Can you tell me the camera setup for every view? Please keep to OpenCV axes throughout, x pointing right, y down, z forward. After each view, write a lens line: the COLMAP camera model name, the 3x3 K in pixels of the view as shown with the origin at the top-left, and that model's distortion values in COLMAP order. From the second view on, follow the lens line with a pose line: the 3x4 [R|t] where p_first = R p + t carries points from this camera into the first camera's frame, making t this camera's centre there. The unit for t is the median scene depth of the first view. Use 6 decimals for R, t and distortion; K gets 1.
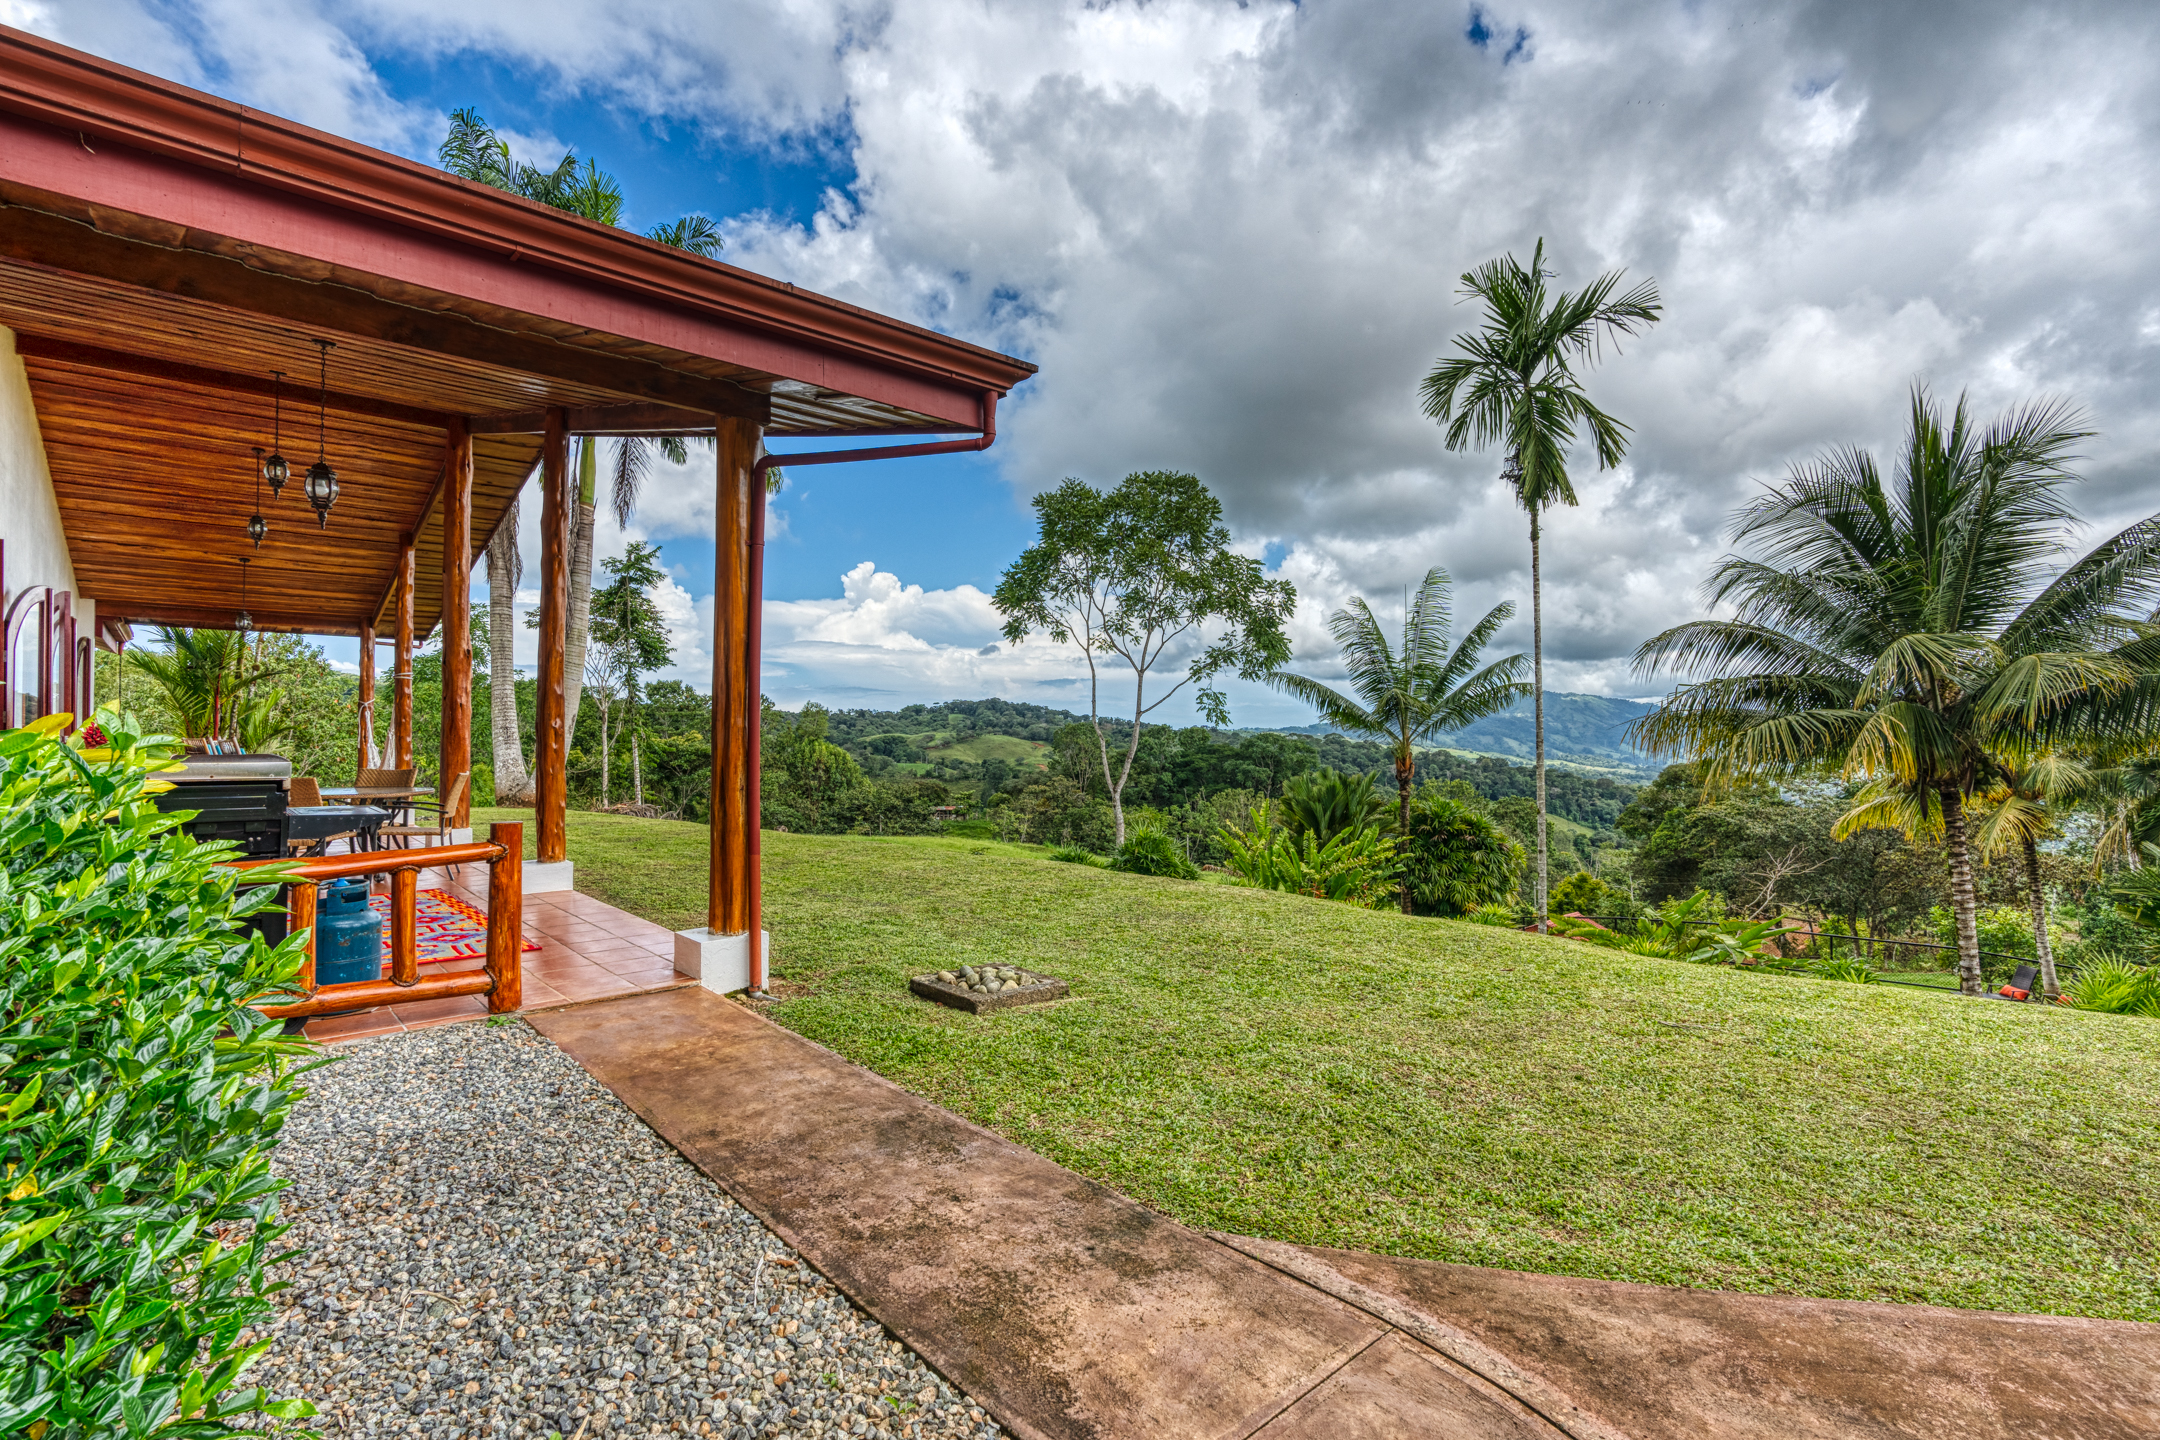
lens RADIAL K [[989.8, 0, 1075.5], [0, 989.8, 705.3], [0, 0, 1]] dist [0.001241, -0.000219]
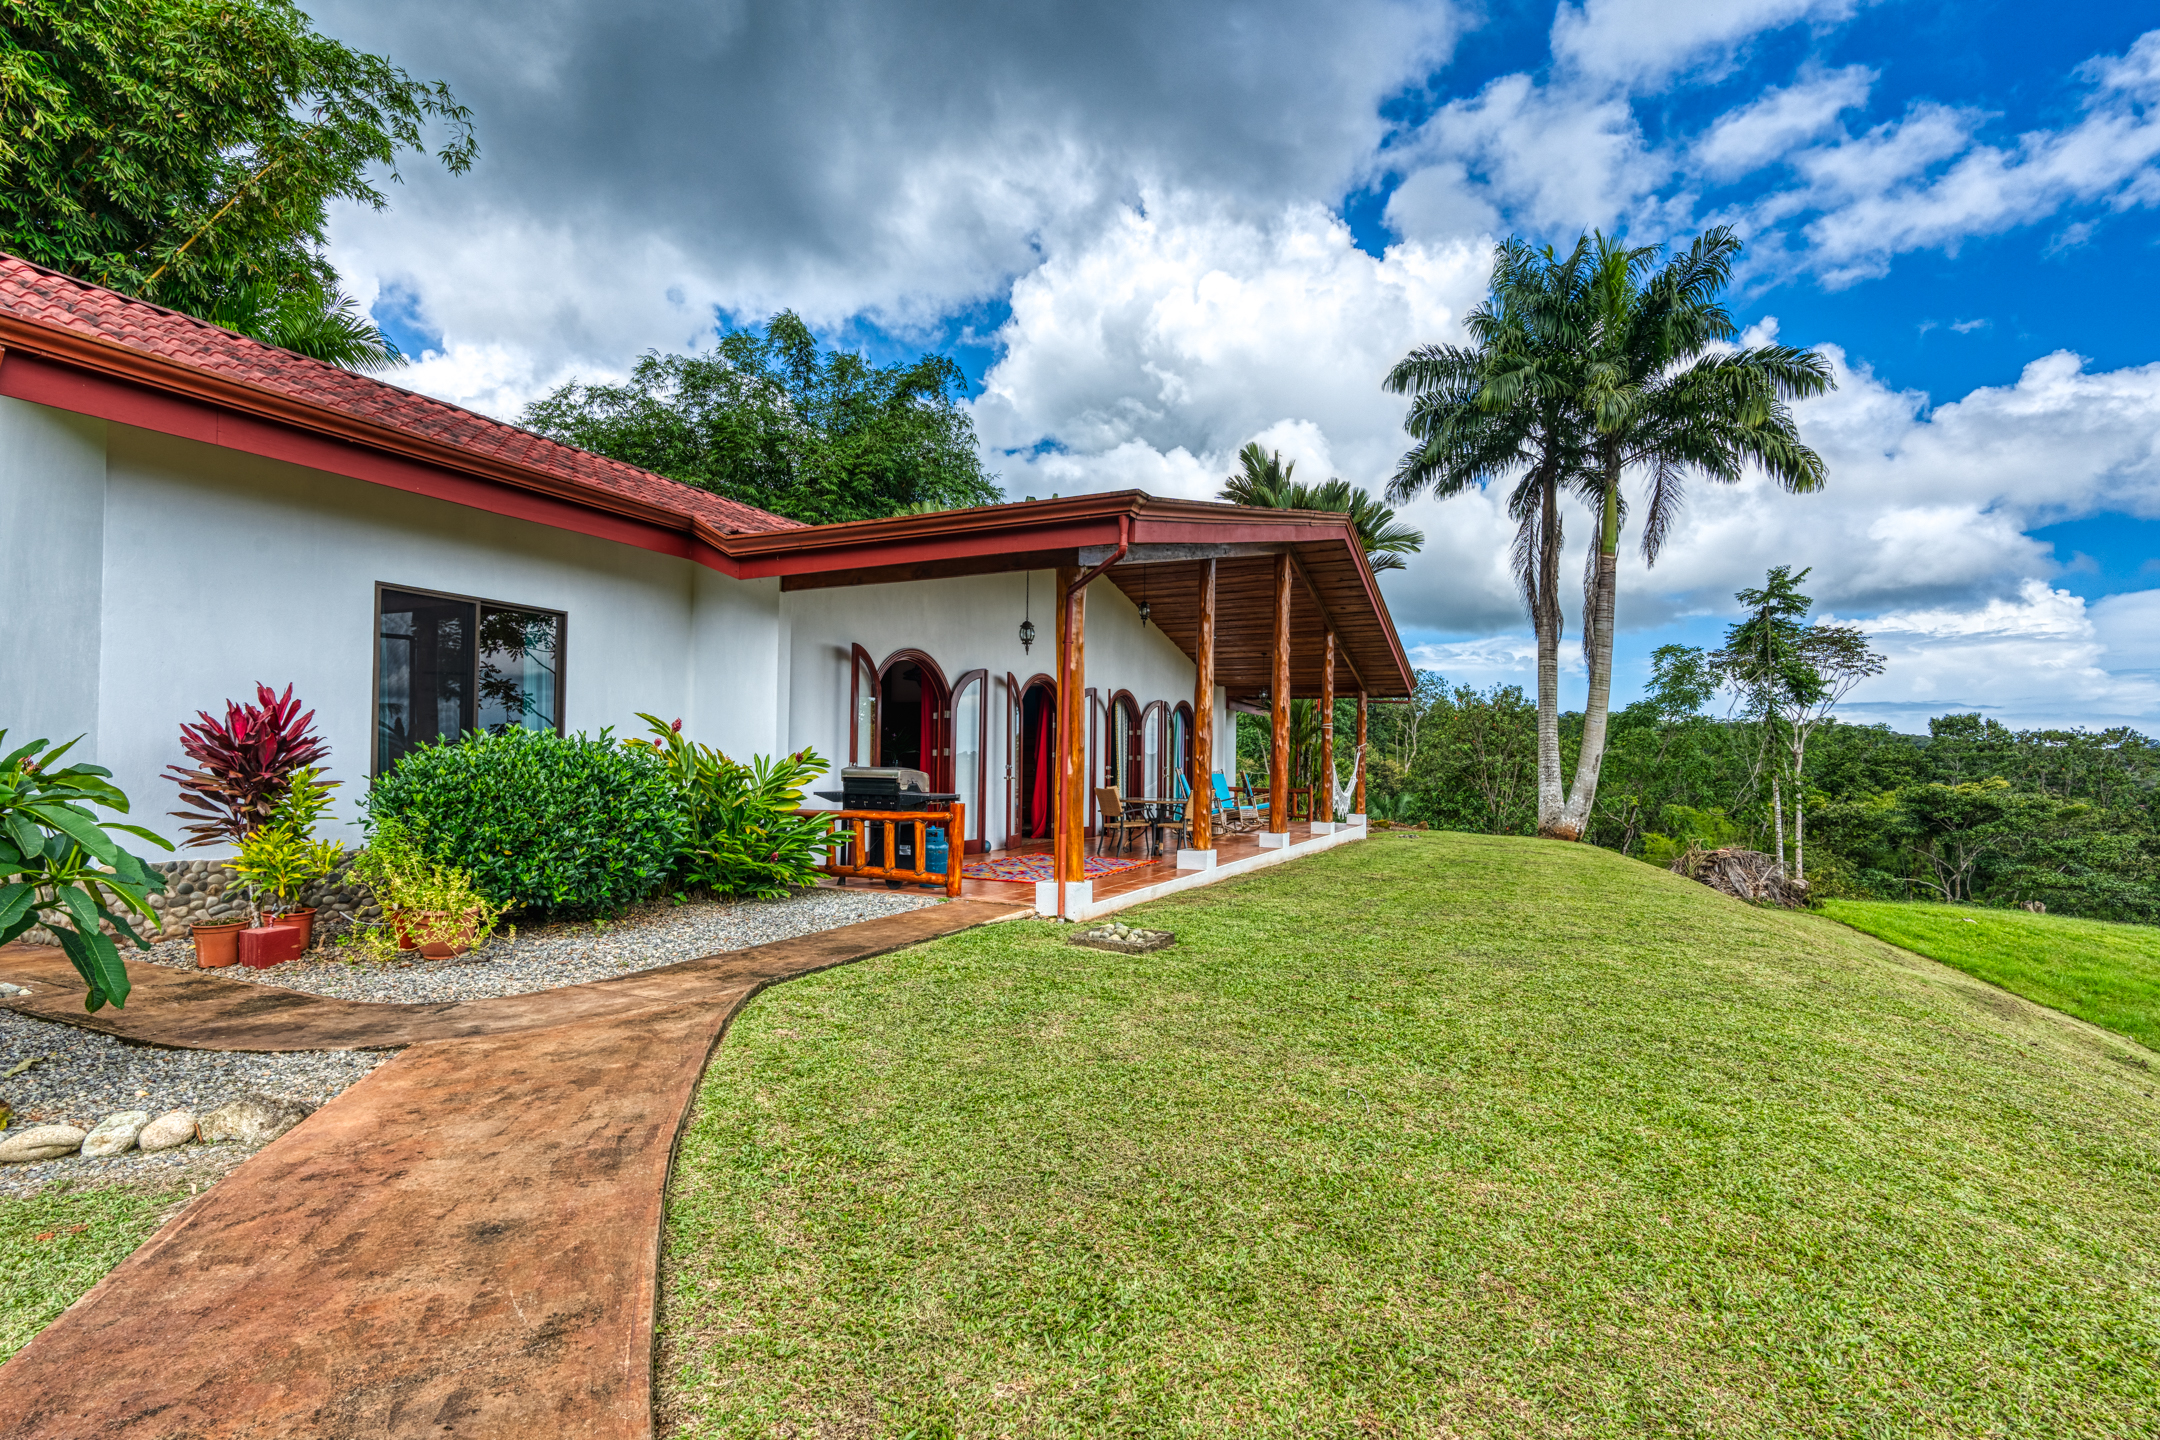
lens RADIAL K [[989.8, 0, 1079.7], [0, 989.8, 737.1], [0, 0, 1]] dist [0.001241, -0.000219]
pose [[0.350387, -0.018345, -0.936425, 0.229489], [0.008363, 0.999830, -0.016458, 0.002632], [0.936568, -0.002065, 0.350481, 0.084112]]
